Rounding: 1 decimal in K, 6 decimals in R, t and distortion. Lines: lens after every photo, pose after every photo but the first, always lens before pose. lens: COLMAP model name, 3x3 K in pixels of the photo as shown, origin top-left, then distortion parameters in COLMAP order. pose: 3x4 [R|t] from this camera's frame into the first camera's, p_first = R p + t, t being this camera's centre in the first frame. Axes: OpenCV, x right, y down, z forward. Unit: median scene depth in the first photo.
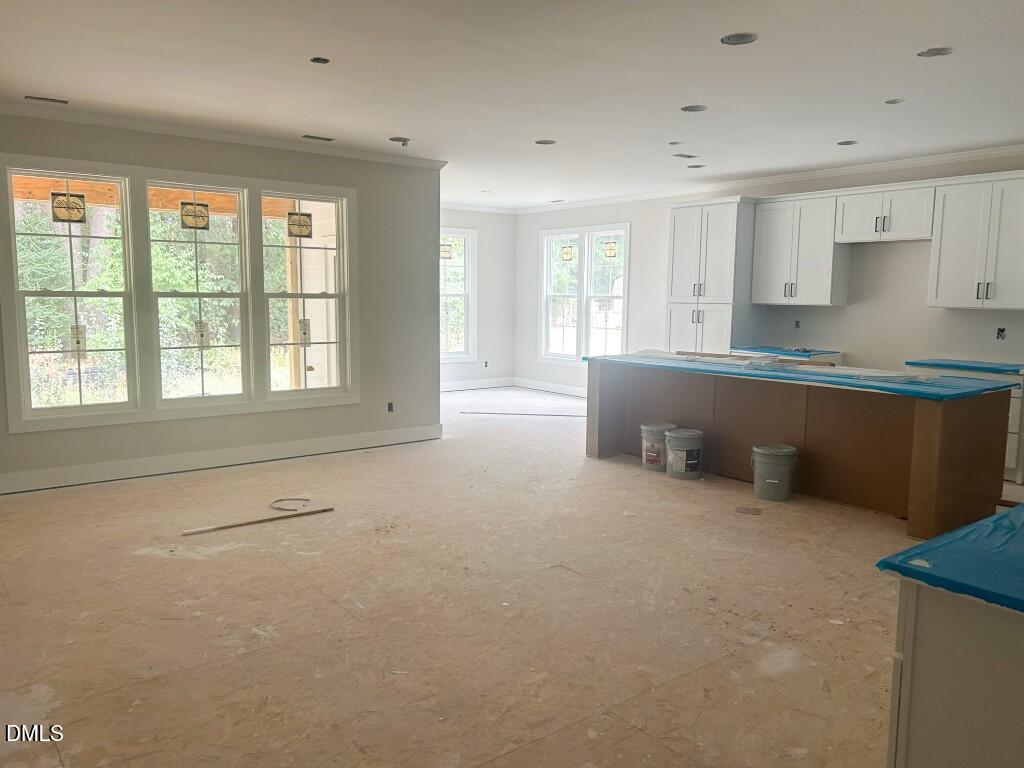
lens RADIAL K [[770.2, 0, 511.7], [0, 770.2, 412.6], [0, 0, 1]] dist [0.082885, -0.198939]
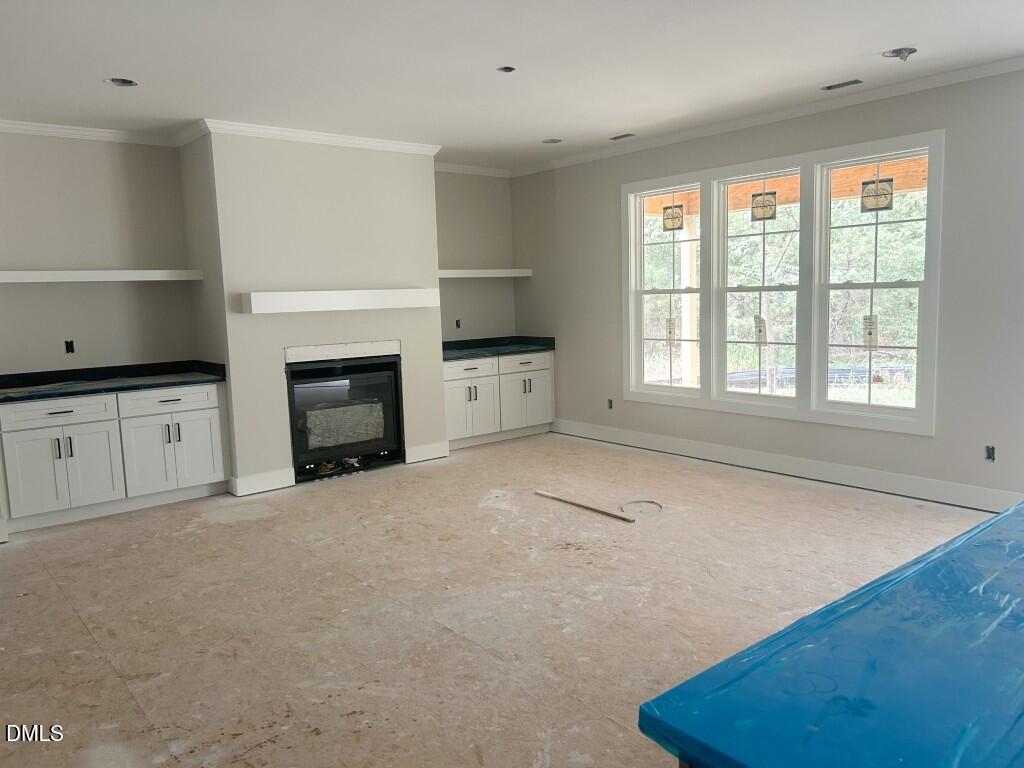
lens RADIAL K [[774.3, 0, 512.0], [0, 774.3, 384.0], [0, 0, 1]] dist [0.066813, -0.060822]
pose [[0.026246, 0.113390, -0.993204, 0.650150], [-0.123273, 0.986330, 0.109348, -0.117979], [0.992026, 0.119565, 0.039865, 0.772306]]
